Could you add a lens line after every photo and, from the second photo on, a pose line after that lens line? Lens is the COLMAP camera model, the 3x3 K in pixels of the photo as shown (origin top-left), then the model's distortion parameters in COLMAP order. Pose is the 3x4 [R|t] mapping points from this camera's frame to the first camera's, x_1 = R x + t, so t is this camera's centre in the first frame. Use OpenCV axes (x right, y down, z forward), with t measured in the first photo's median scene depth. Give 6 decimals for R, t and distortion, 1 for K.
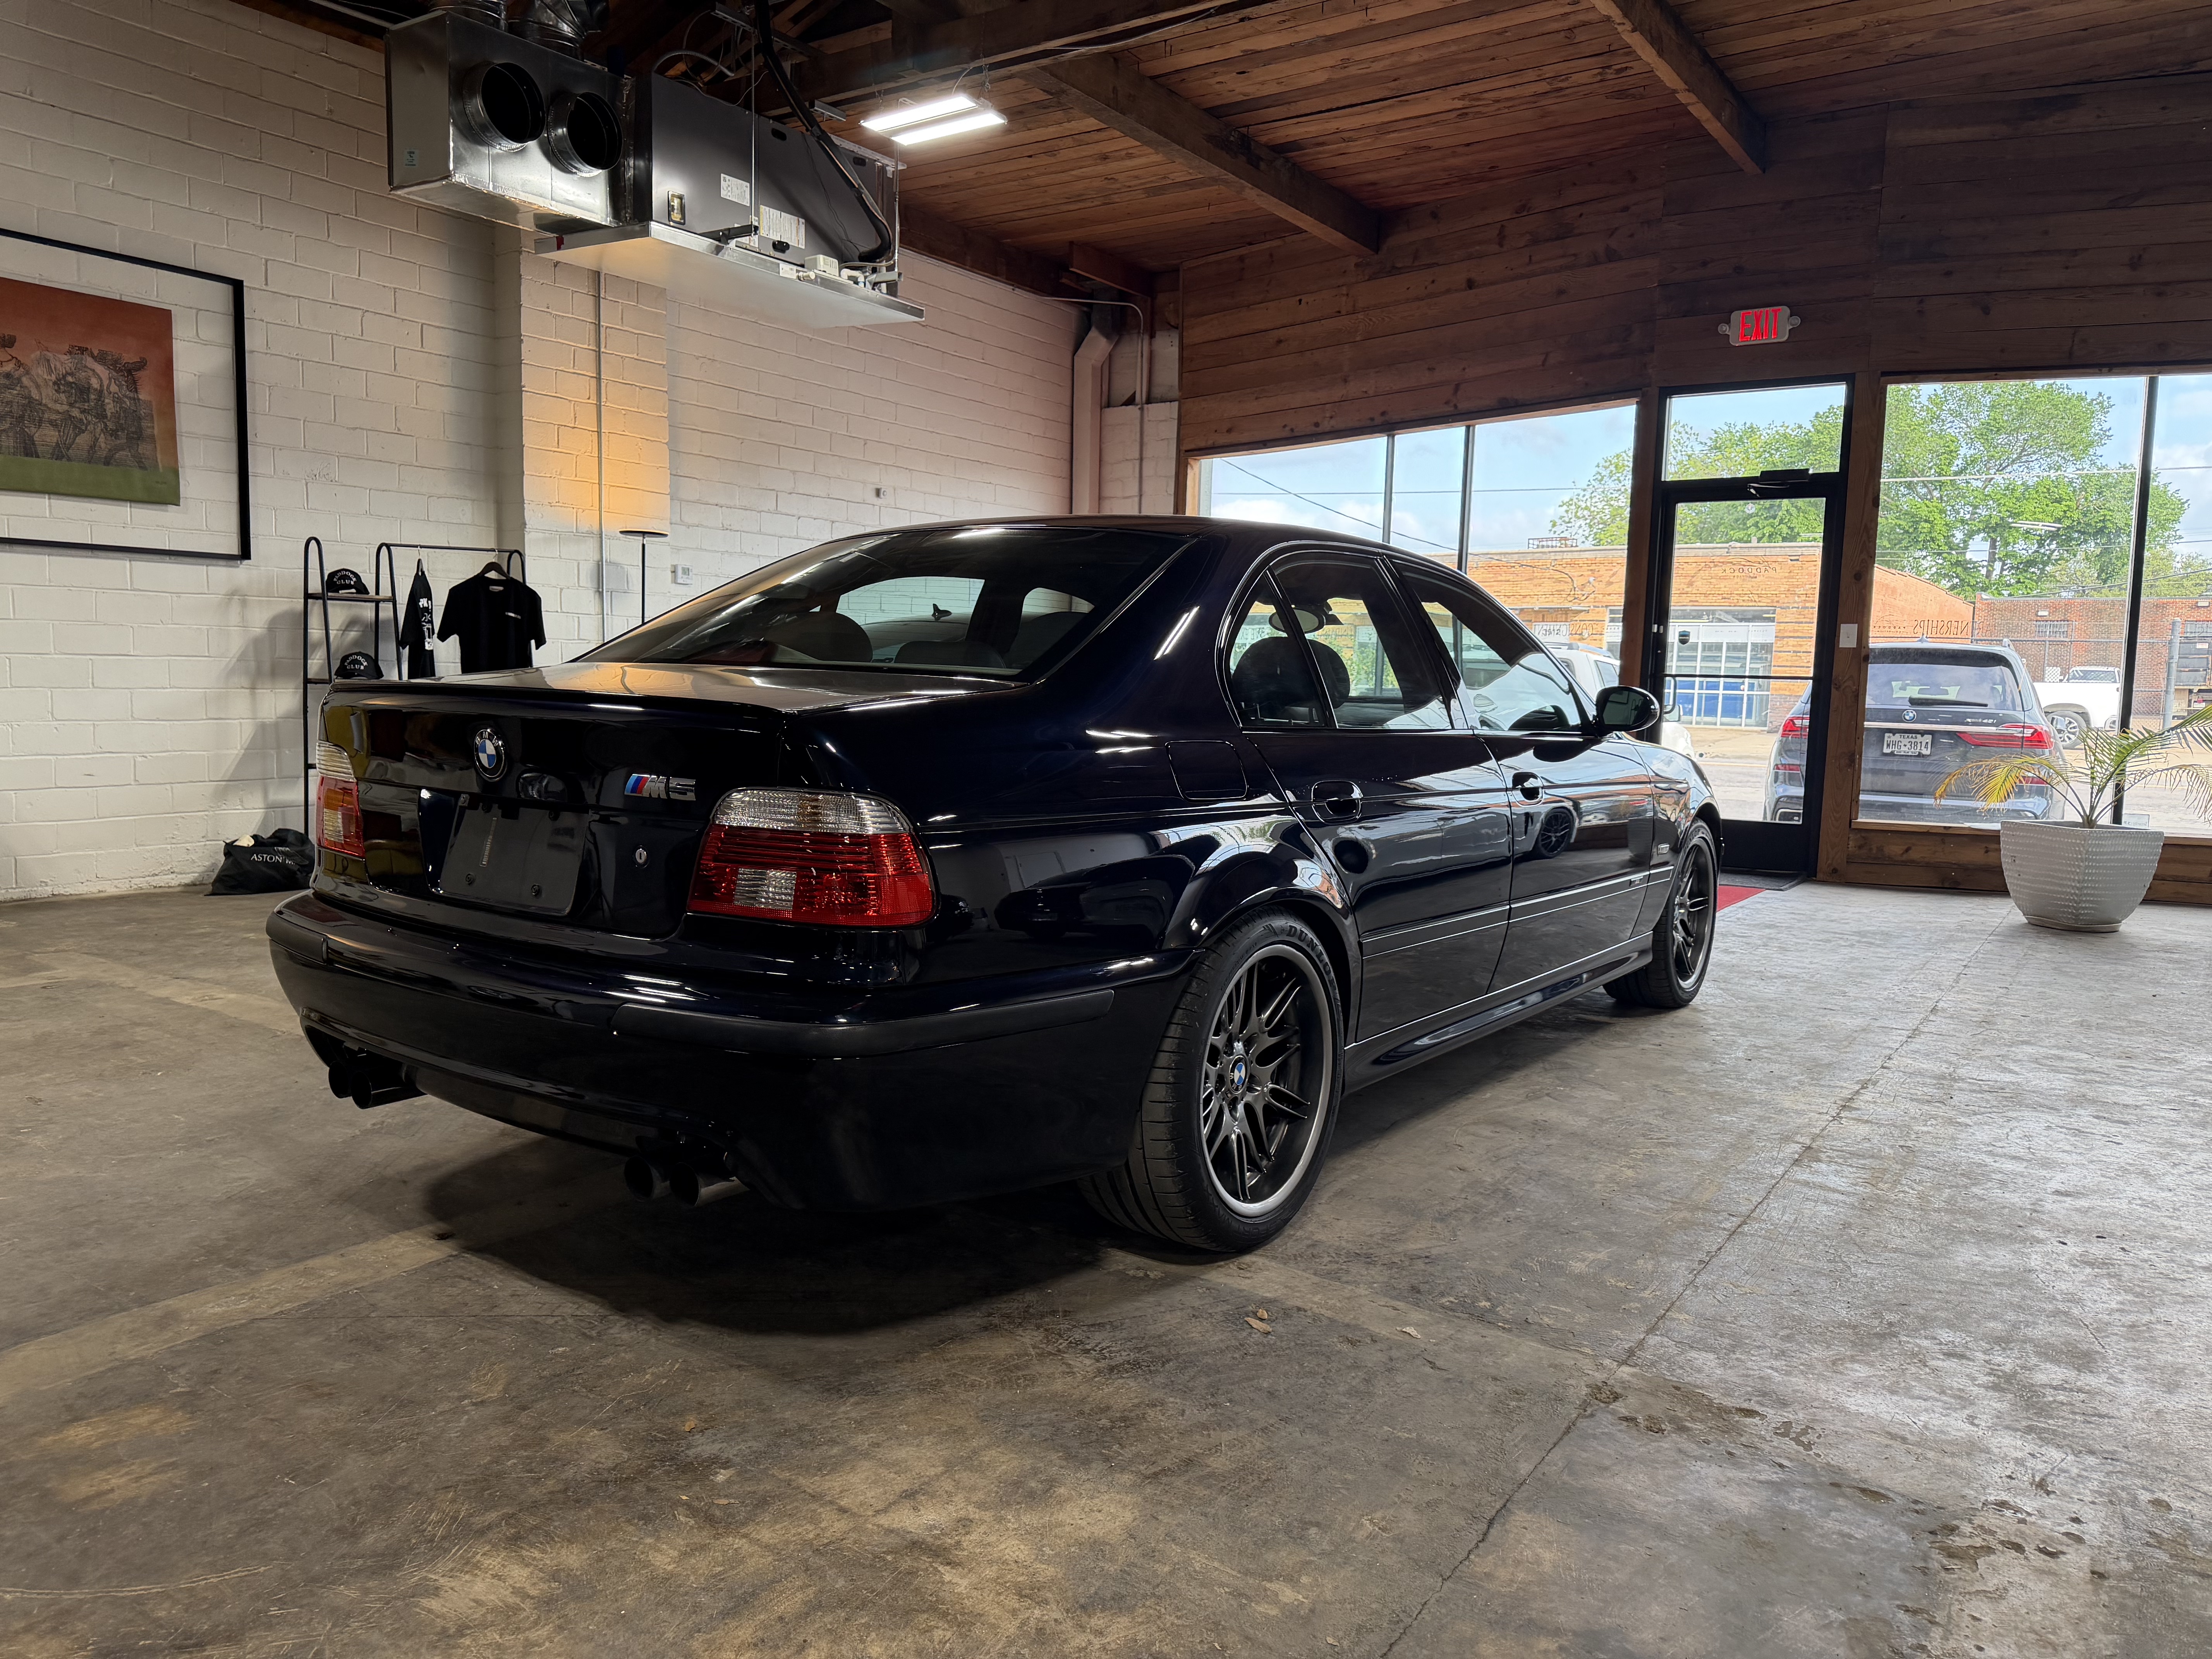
lens RADIAL K [[1593.2, 0, 1106.0], [0, 1593.2, 829.5], [0, 0, 1]] dist [0.038412, -0.042496]
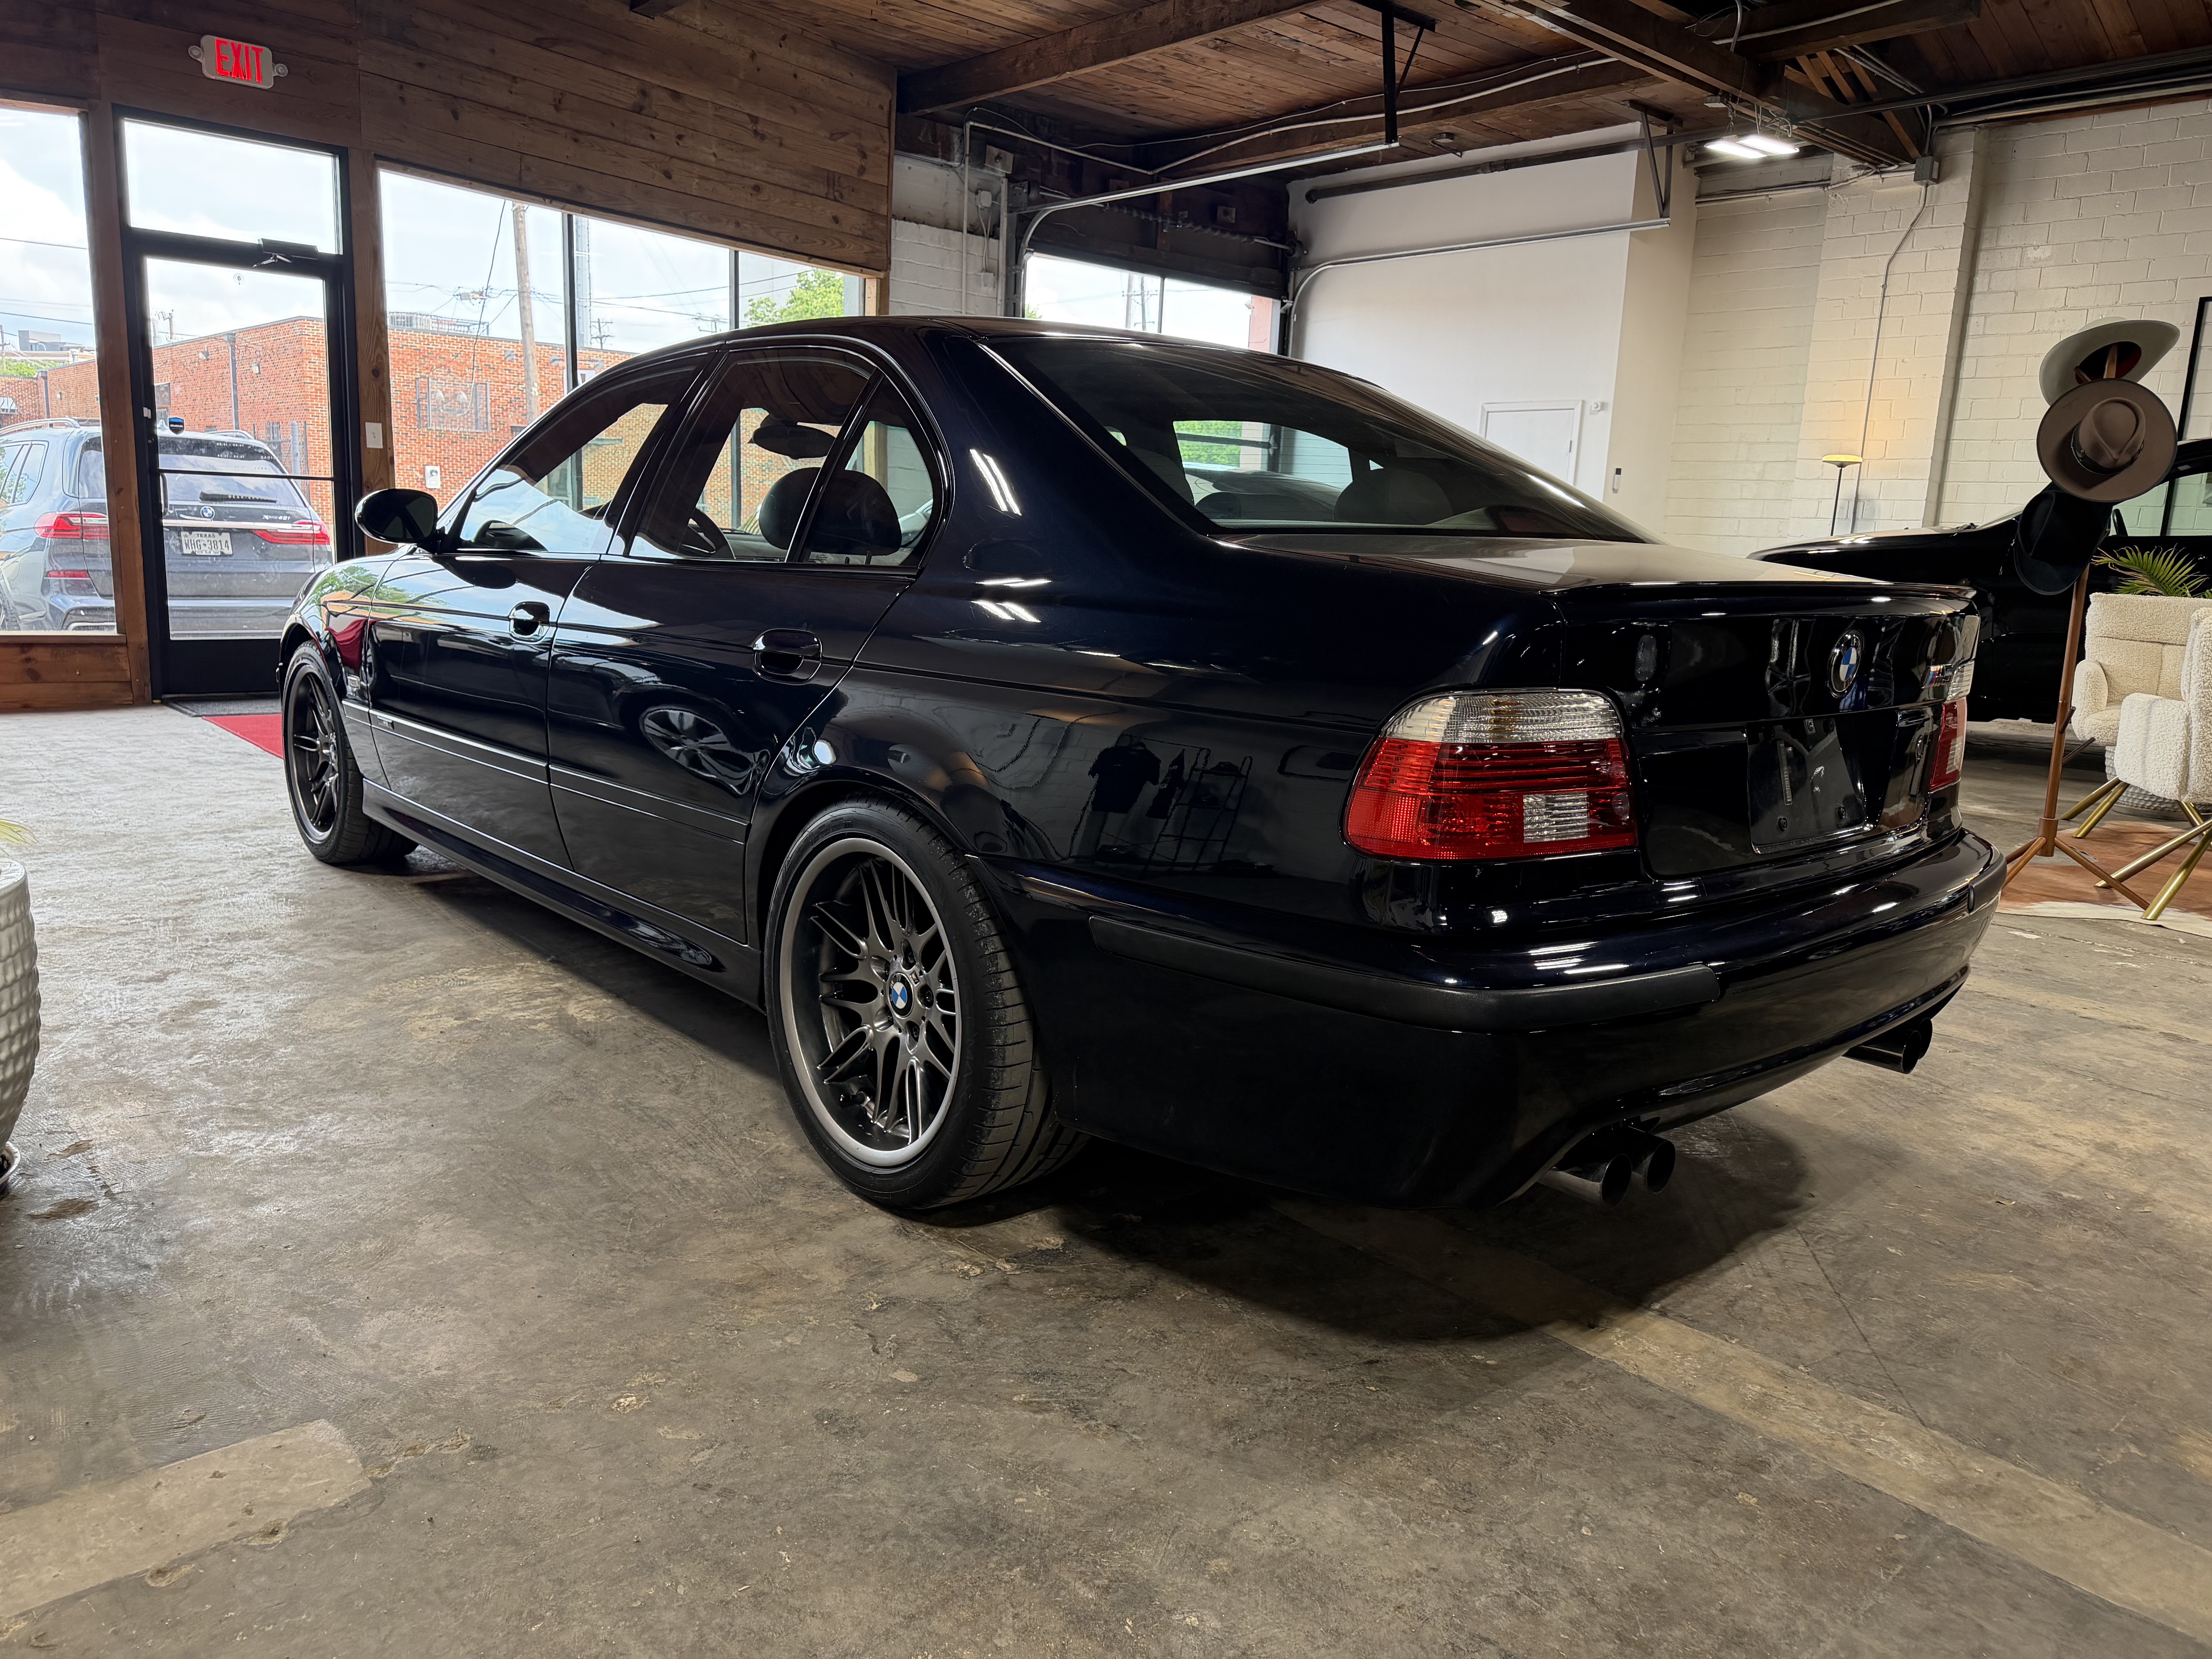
lens RADIAL K [[1570.4, 0, 1106.0], [0, 1570.4, 829.5], [0, 0, 1]] dist [0.001610, -0.003740]
pose [[0.213879, -0.200615, 0.956038, -1.159809], [0.060499, 0.979527, 0.192009, -0.130435], [-0.974985, 0.016773, 0.221638, 1.099986]]
